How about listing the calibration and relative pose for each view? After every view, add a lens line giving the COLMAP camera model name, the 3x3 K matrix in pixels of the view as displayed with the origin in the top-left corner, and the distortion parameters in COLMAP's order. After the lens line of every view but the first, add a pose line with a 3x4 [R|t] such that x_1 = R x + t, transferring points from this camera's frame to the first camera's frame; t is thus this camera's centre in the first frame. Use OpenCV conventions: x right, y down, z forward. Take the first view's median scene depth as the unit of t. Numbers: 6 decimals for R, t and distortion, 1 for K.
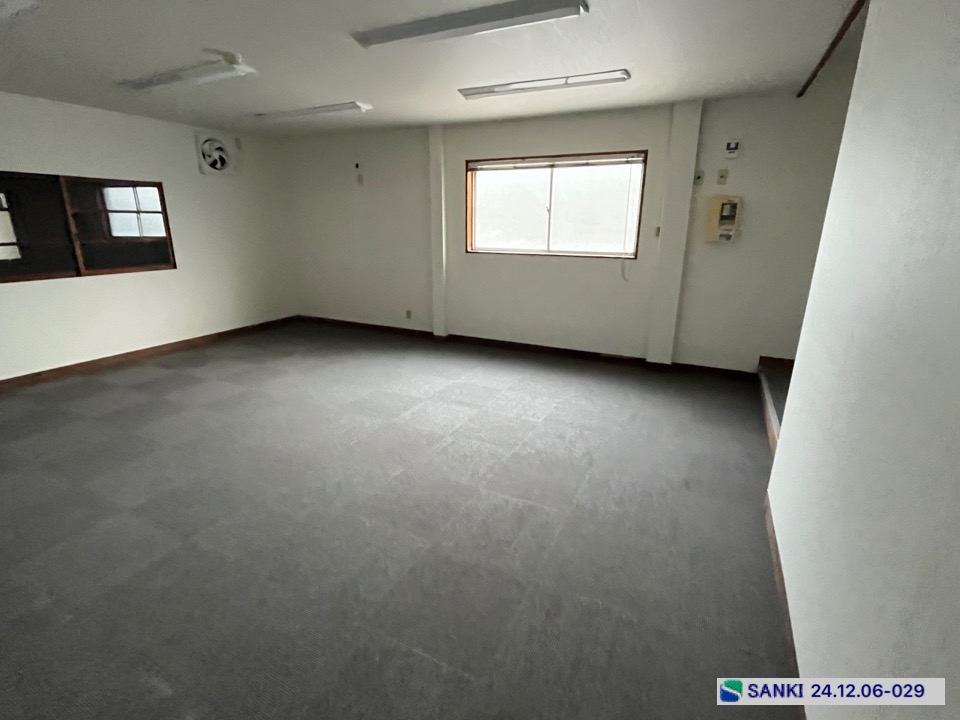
lens RADIAL K [[459.3, 0, 471.5], [0, 459.3, 357.5], [0, 0, 1]] dist [0.024069, 0.000239]
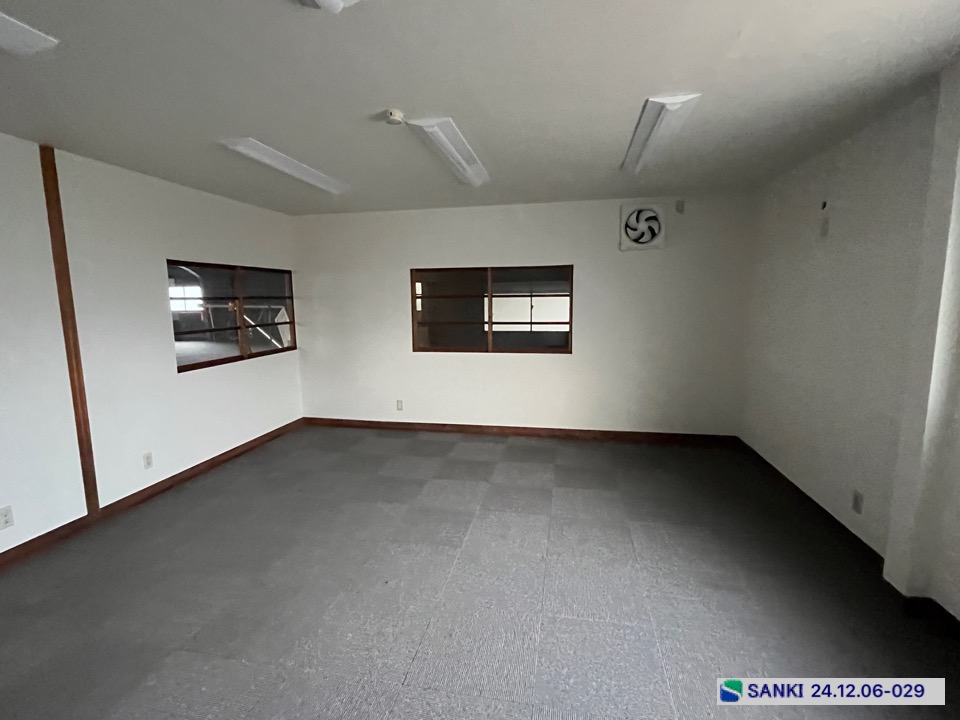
lens RADIAL K [[464.0, 0, 480.0], [0, 464.0, 360.0], [0, 0, 1]] dist [-0.004901, 0.000268]
pose [[0.281861, 0.117536, -0.952229, 0.206990], [-0.264017, 0.963655, 0.040797, -0.180795], [0.922415, 0.239905, 0.302648, 0.597455]]
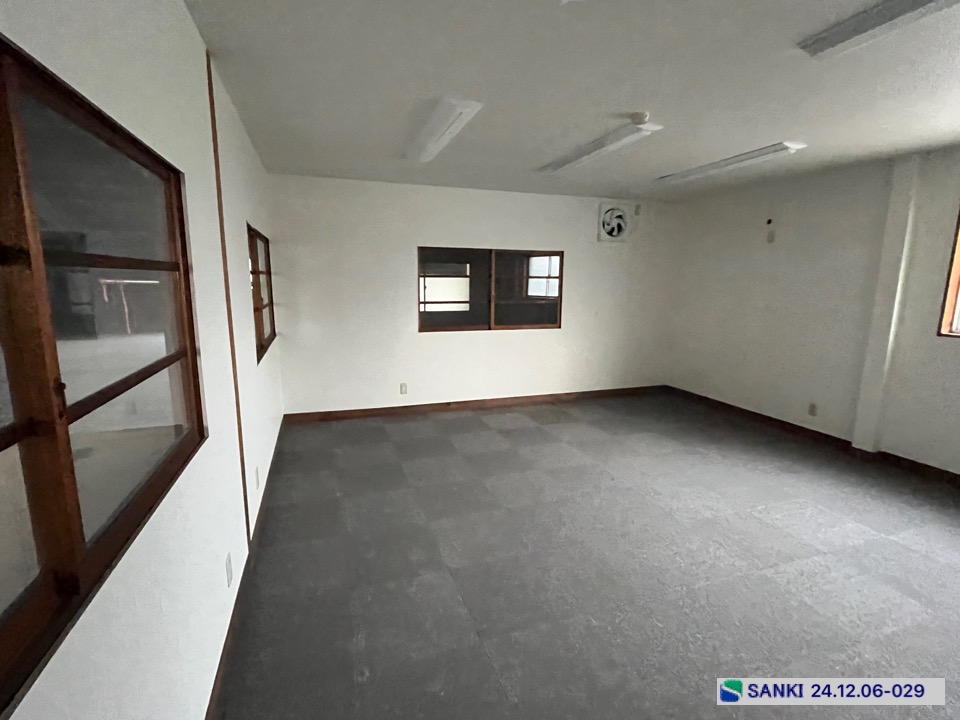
lens RADIAL K [[464.0, 0, 480.0], [0, 464.0, 360.0], [0, 0, 1]] dist [-0.004901, 0.000268]
pose [[0.721535, 0.120924, -0.681736, -0.032584], [-0.203719, 0.978123, -0.042116, -0.039552], [0.661729, 0.169271, 0.730385, 0.117335]]
